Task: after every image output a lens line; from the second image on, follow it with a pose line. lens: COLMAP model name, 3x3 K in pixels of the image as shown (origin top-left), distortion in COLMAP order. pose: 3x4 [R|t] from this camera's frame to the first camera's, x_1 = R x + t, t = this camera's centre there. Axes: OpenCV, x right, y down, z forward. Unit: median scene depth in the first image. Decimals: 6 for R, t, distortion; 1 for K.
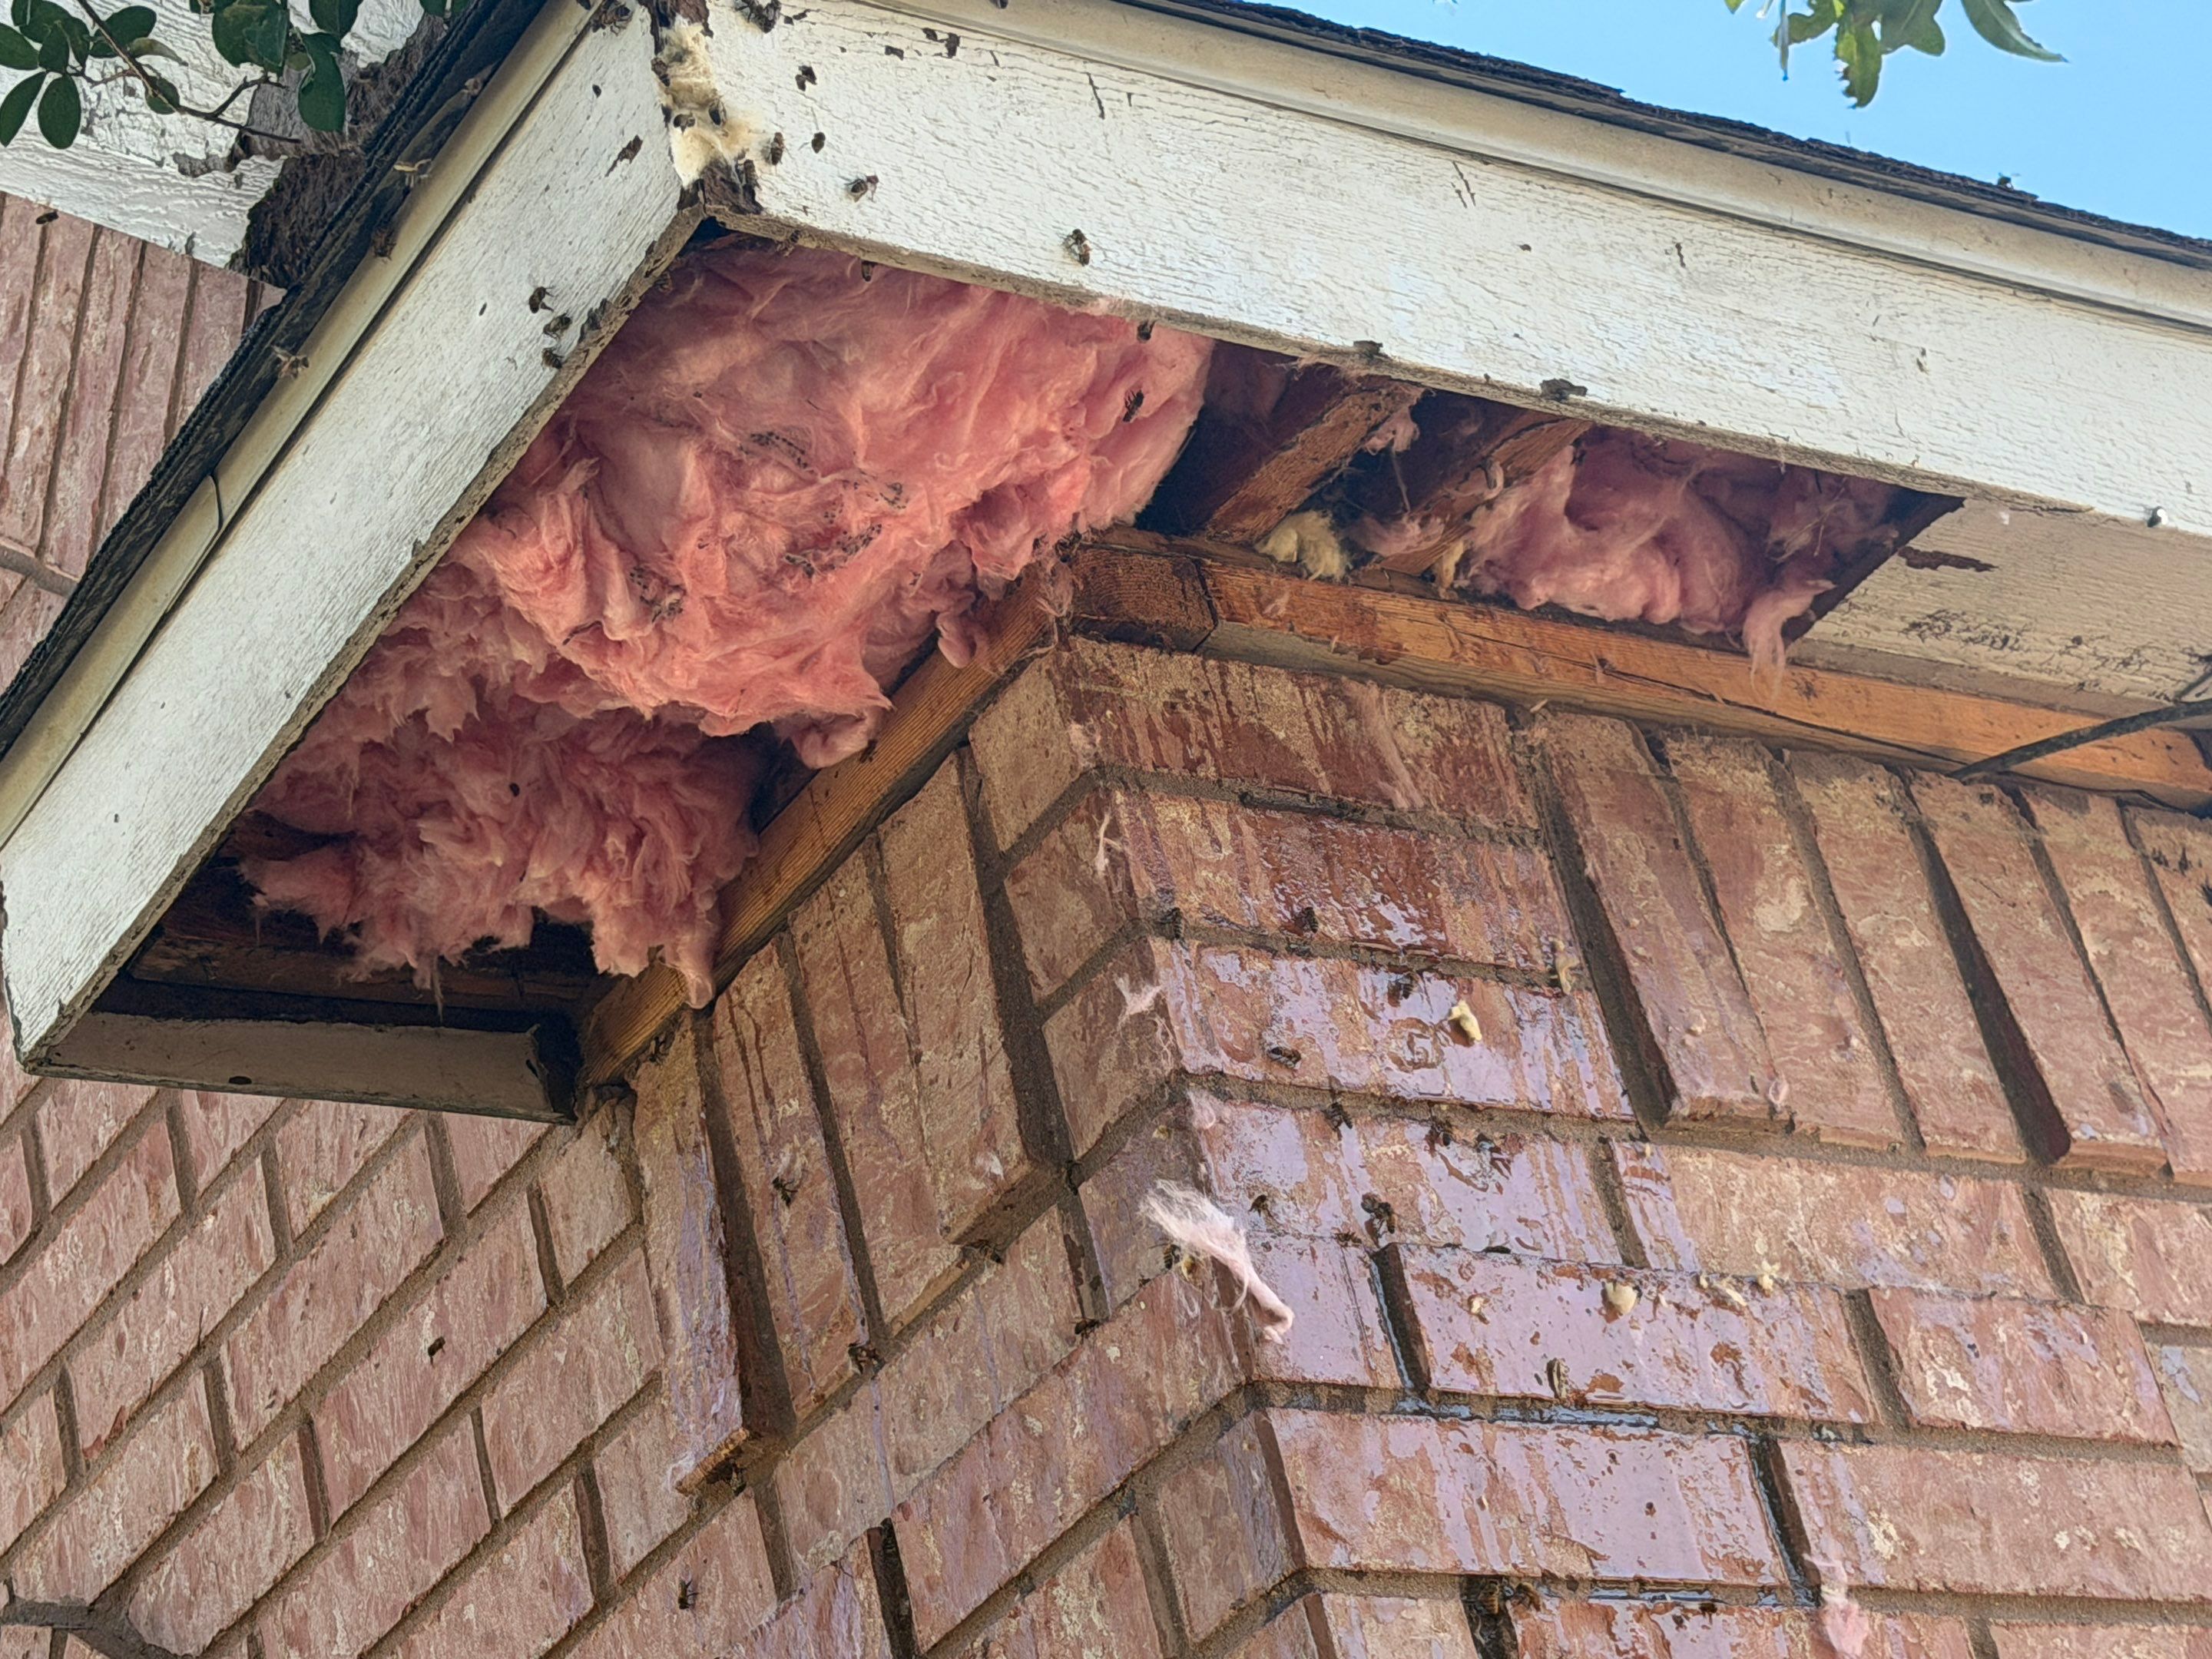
lens RADIAL K [[5125.1, 0, 1106.0], [0, 5125.1, 829.5], [0, 0, 1]] dist [0.051892, 0.259067]
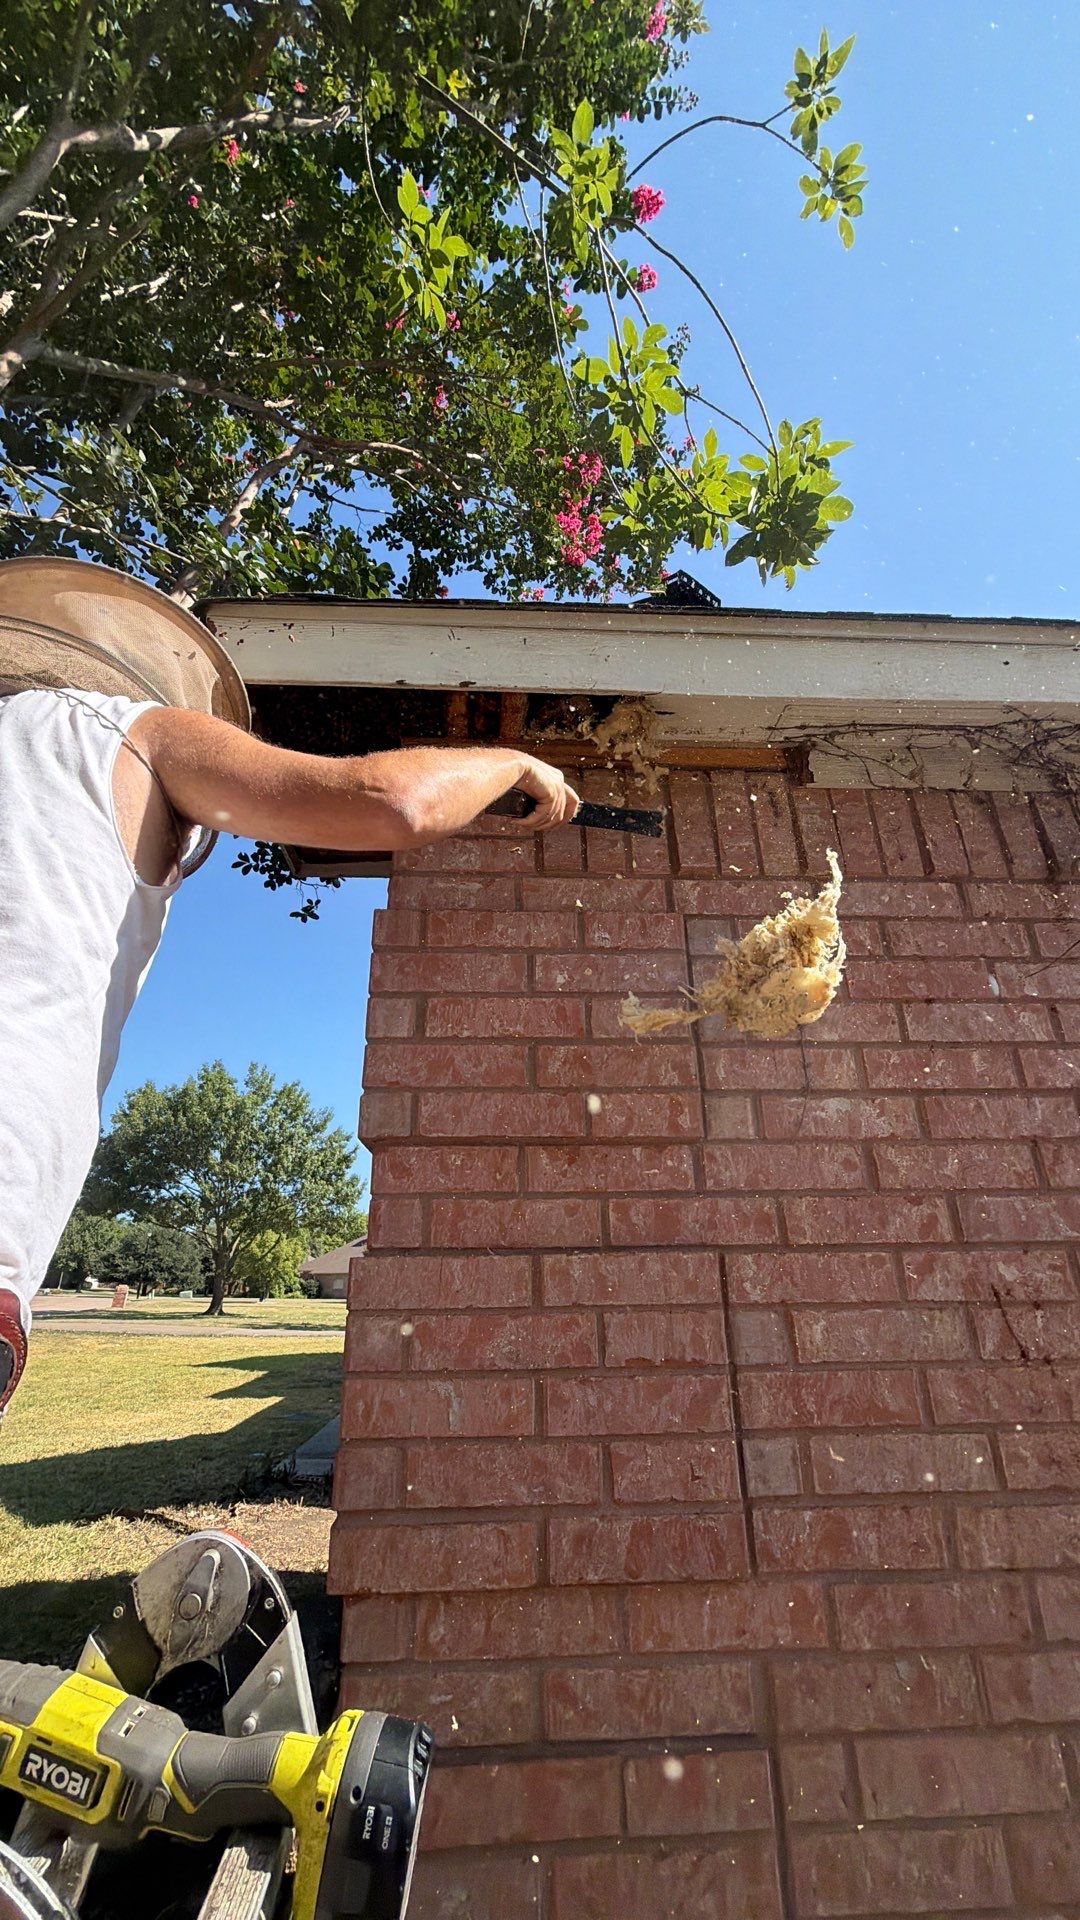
lens RADIAL K [[781.3, 0, 540.0], [0, 781.3, 960.0], [0, 0, 1]] dist [-0.000328, 0.000142]
pose [[0.841792, -0.003523, -0.539791, 0.436302], [0.099015, 0.984020, 0.147988, 0.035129], [0.530643, -0.178023, 0.828689, 0.492996]]
